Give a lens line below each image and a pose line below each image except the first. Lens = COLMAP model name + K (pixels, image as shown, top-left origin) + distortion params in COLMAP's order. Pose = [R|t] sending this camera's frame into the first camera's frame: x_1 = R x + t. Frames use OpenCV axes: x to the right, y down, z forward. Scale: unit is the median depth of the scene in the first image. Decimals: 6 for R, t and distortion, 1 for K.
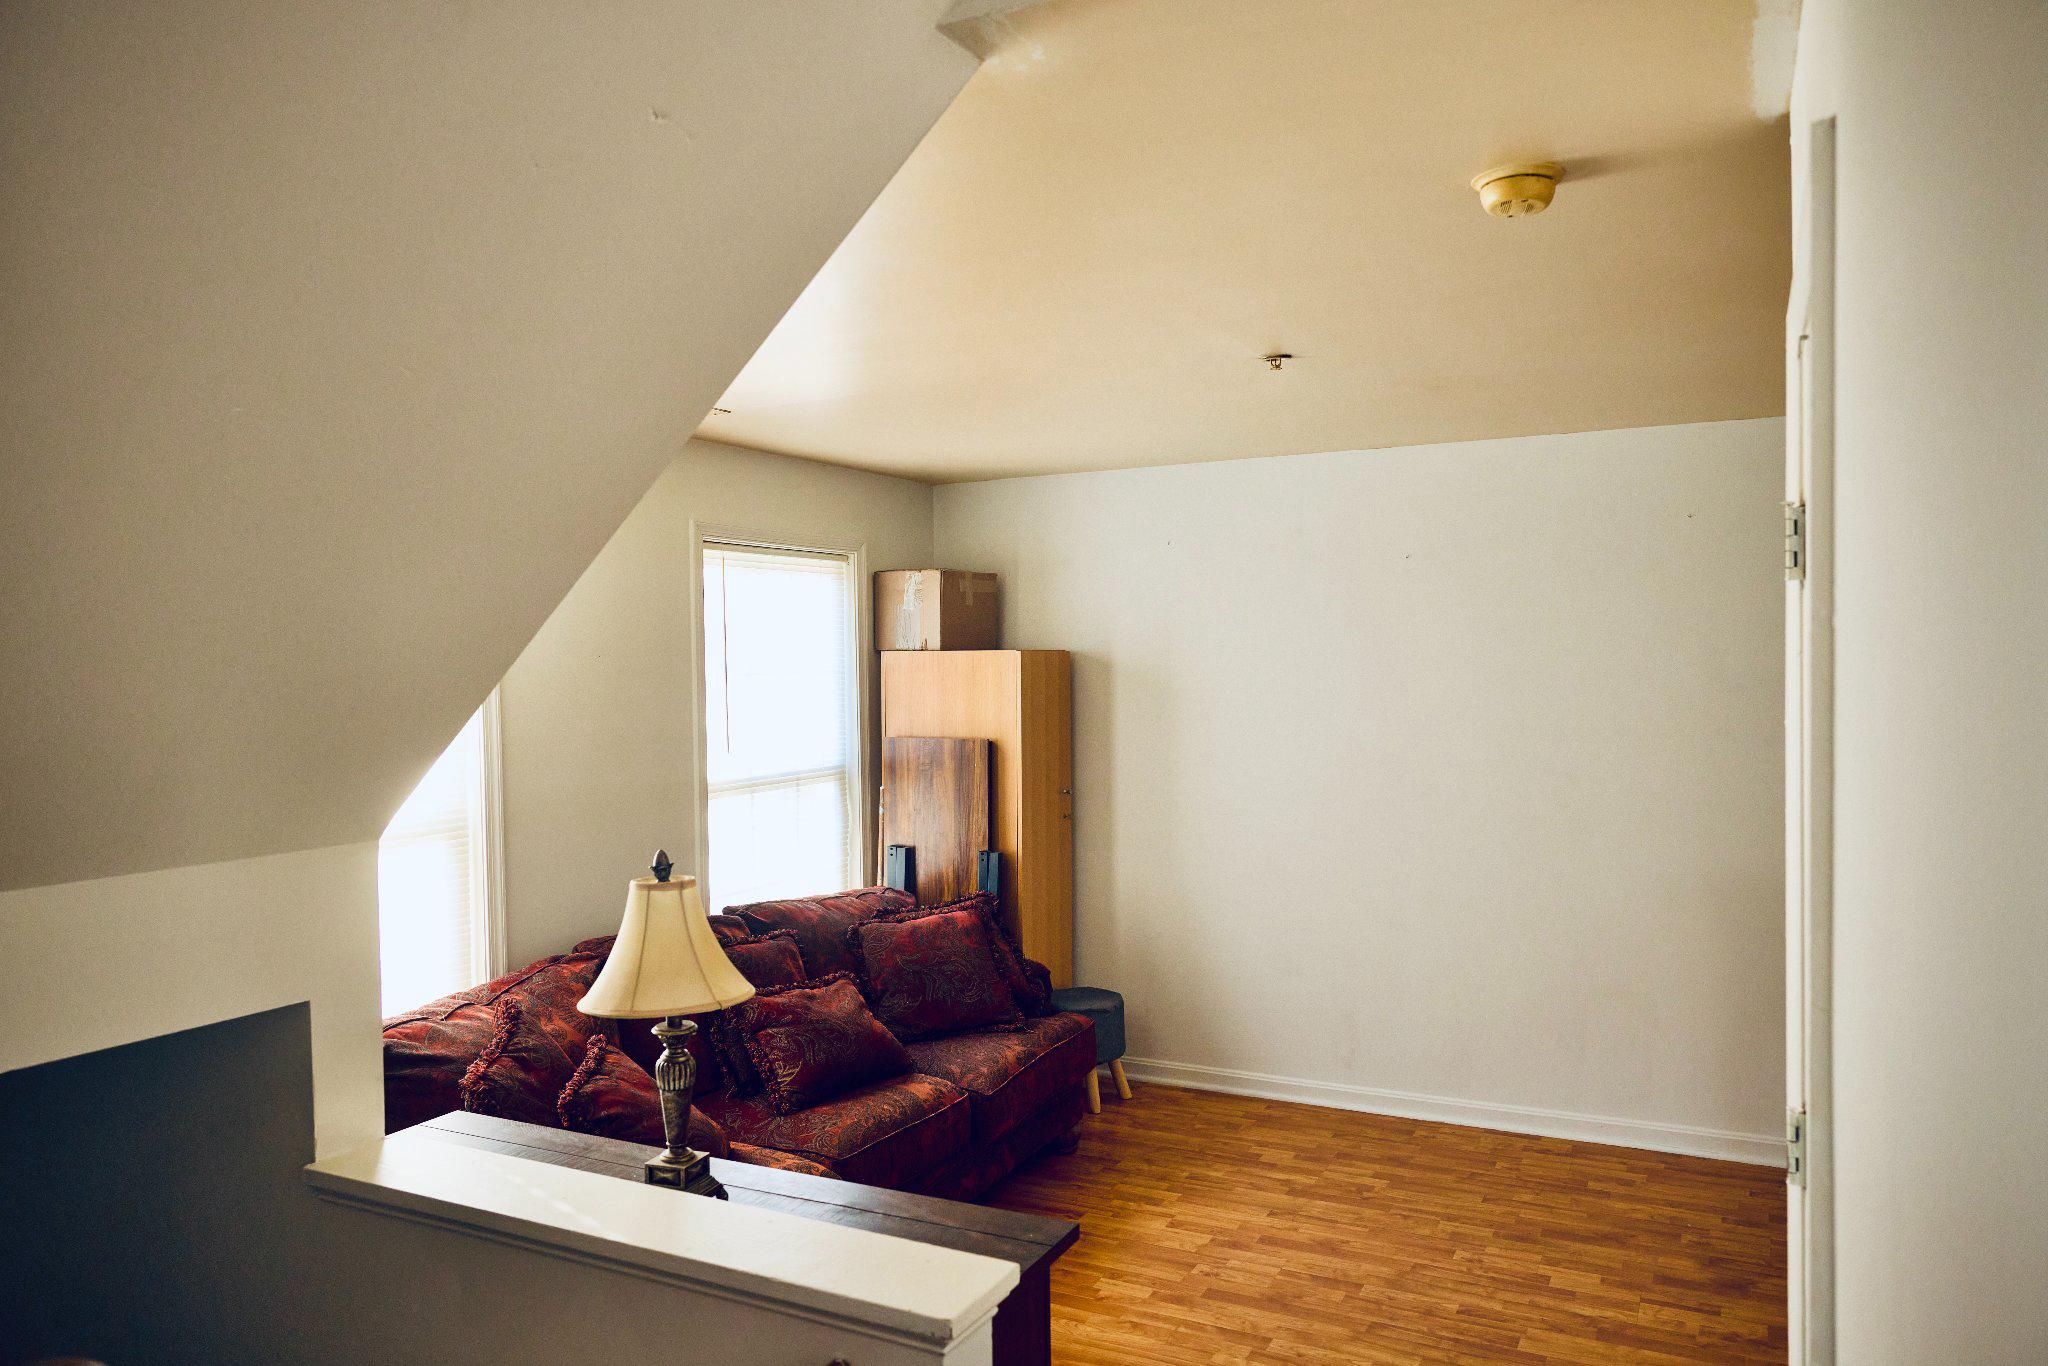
lens RADIAL K [[1524.0, 0, 1023.0], [0, 1524.0, 733.2], [0, 0, 1]] dist [0.004438, 0.001290]
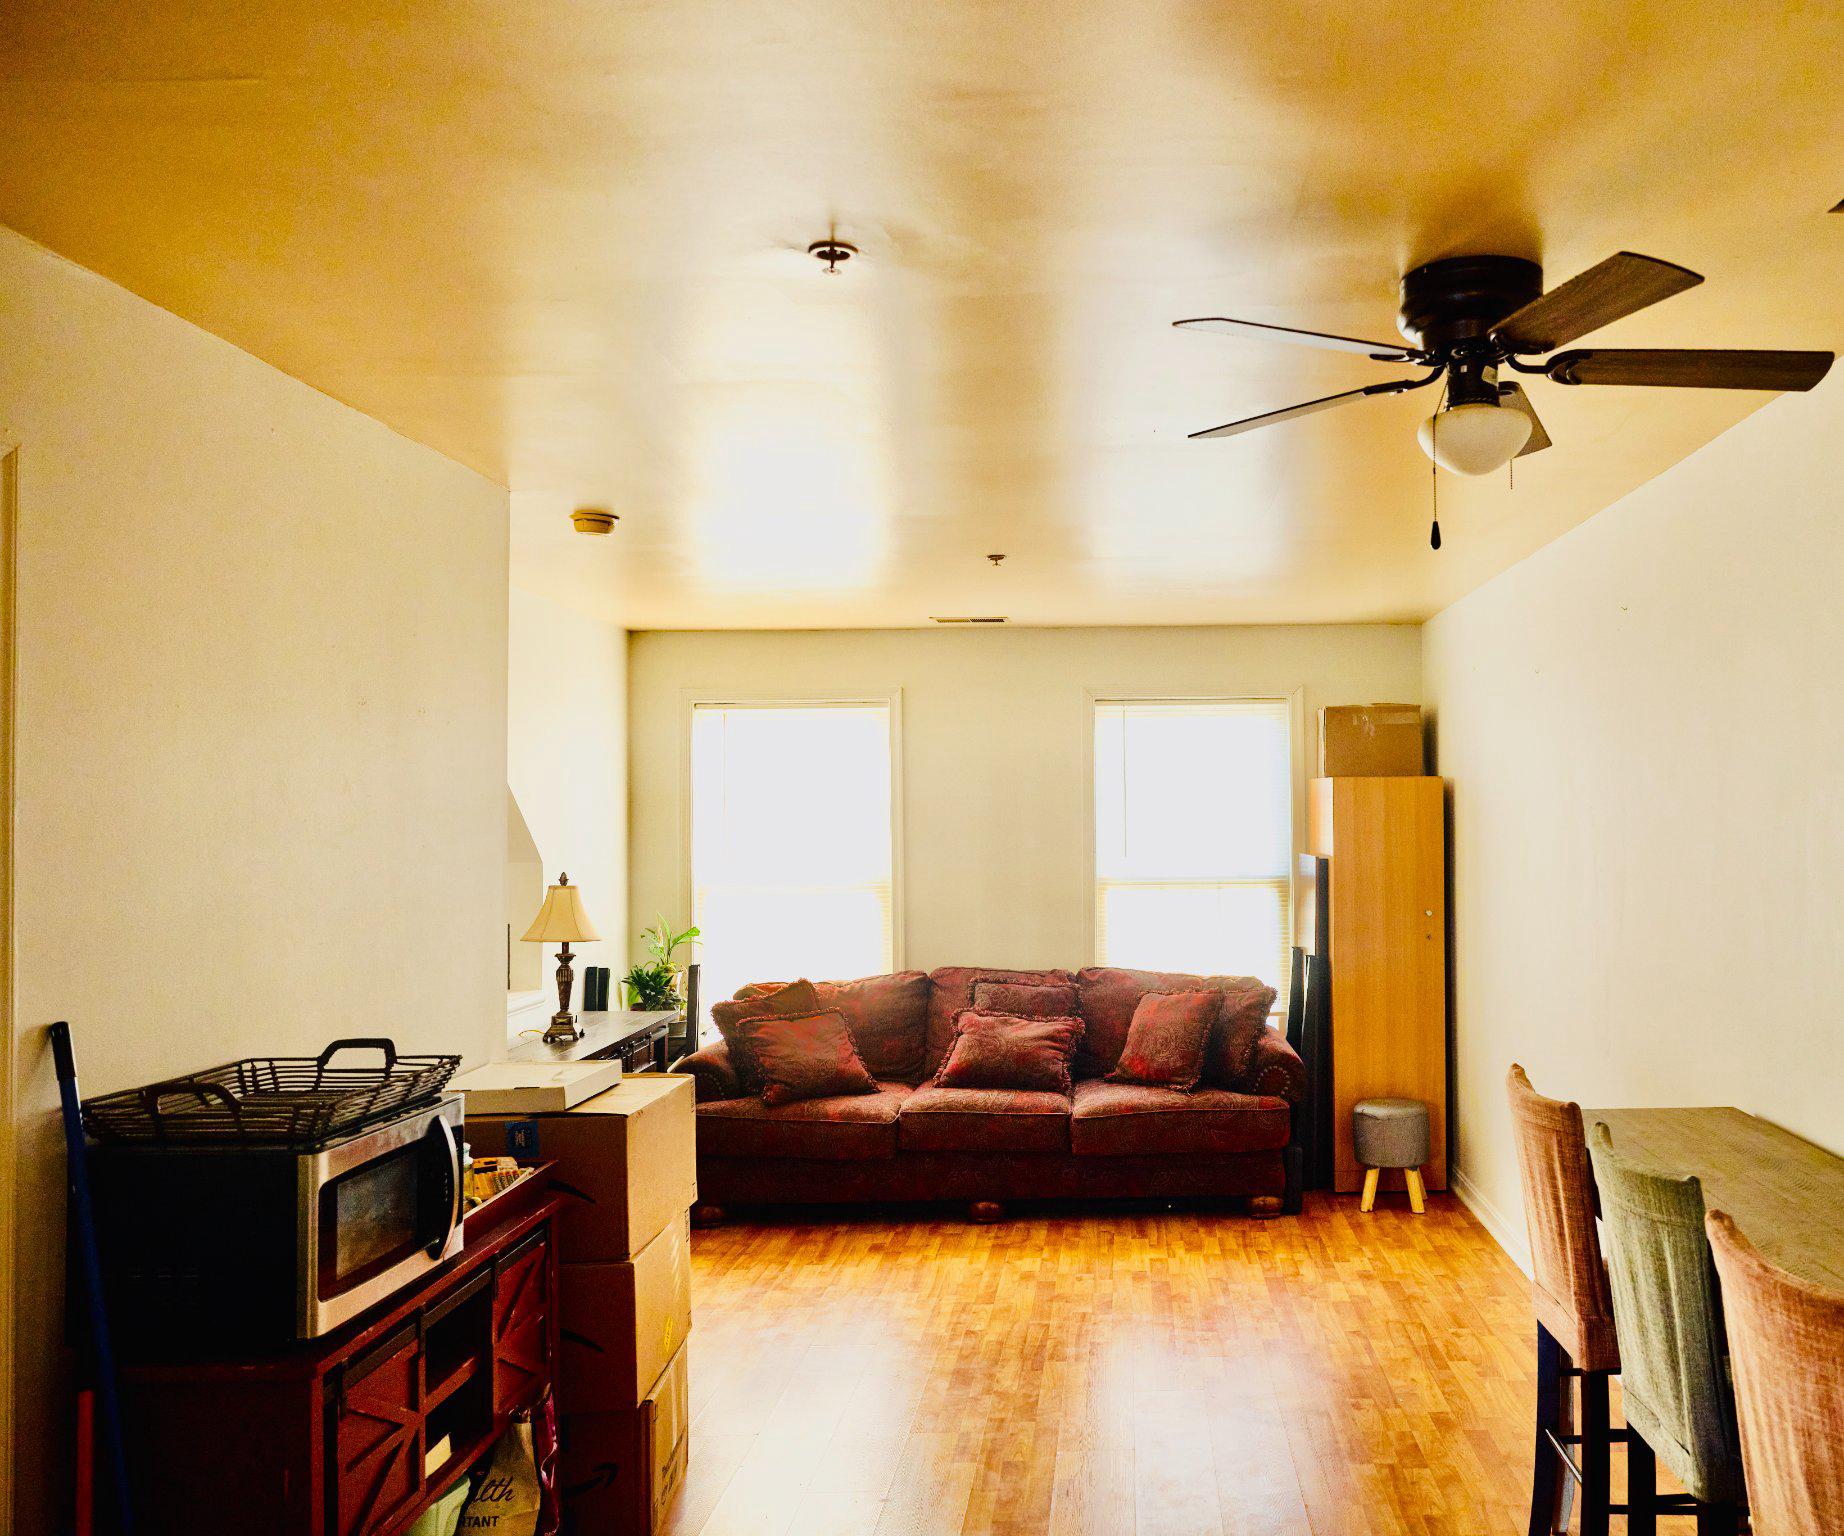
lens RADIAL K [[1559.3, 0, 921.3], [0, 1559.3, 821.0], [0, 0, 1]] dist [0.086497, 0.002118]
pose [[0.392741, 0.017524, -0.919482, 1.044502], [-0.046587, 0.998914, -0.000862, -0.008258], [0.918469, 0.043174, 0.393130, 0.304962]]
